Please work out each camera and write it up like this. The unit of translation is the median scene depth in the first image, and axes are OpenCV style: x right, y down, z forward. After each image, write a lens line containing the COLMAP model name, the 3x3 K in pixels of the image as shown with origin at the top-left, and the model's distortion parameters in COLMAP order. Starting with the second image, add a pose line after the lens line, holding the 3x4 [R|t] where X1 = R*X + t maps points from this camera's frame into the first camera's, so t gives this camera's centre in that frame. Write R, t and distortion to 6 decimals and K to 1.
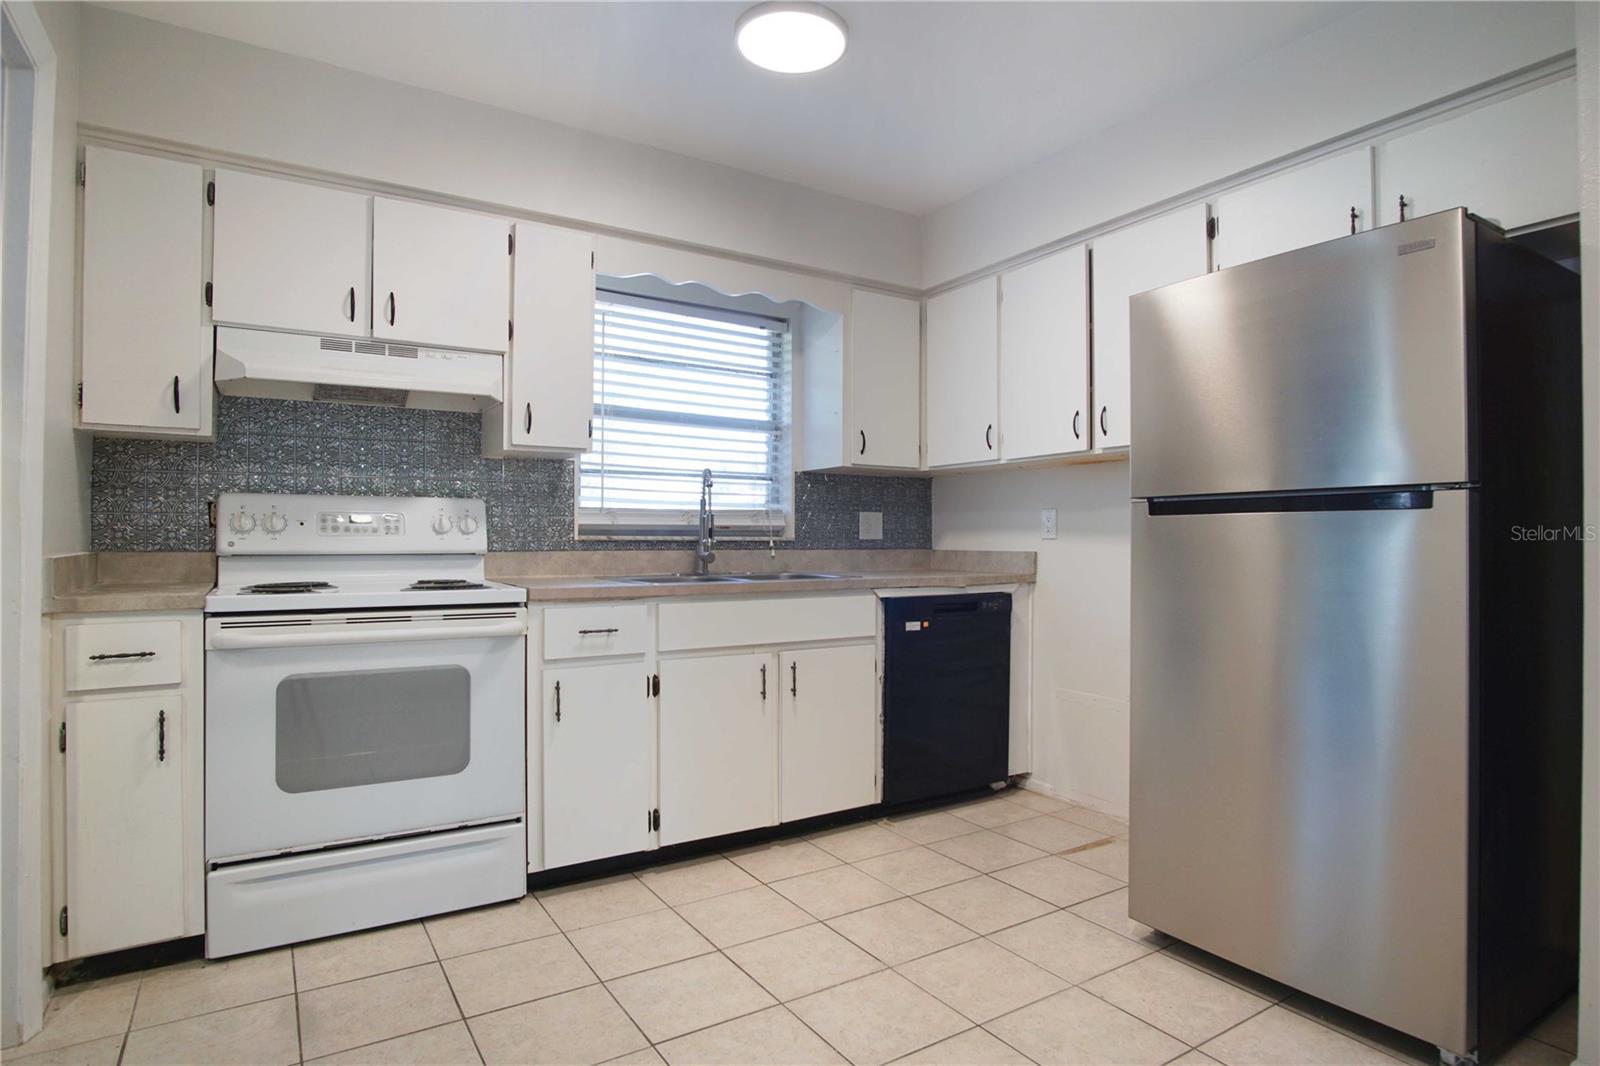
lens RADIAL K [[871.0, 0, 824.0], [0, 871.0, 534.8], [0, 0, 1]] dist [-0.036621, 0.014856]
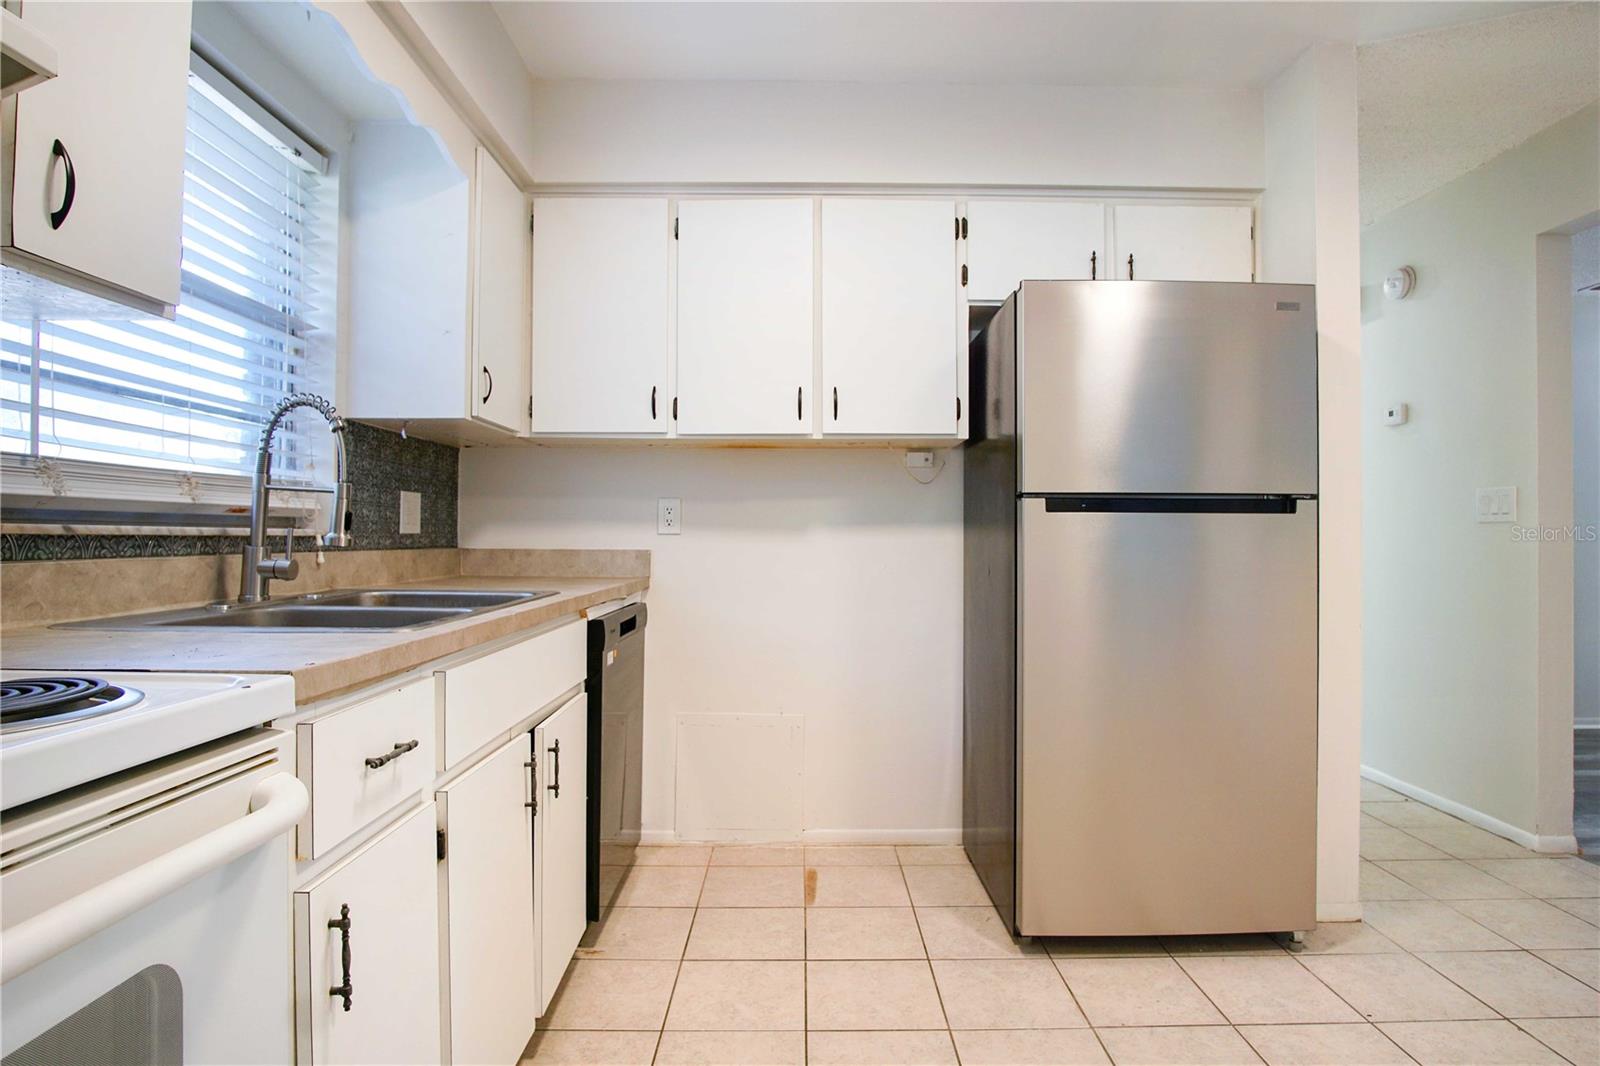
lens RADIAL K [[871.0, 0, 824.0], [0, 871.0, 534.8], [0, 0, 1]] dist [-0.036621, 0.014856]
pose [[0.537552, 0.002891, 0.843226, -0.395186], [-0.008822, 0.999959, 0.002195, 0.002102], [-0.843184, -0.008619, 0.537555, 0.473977]]
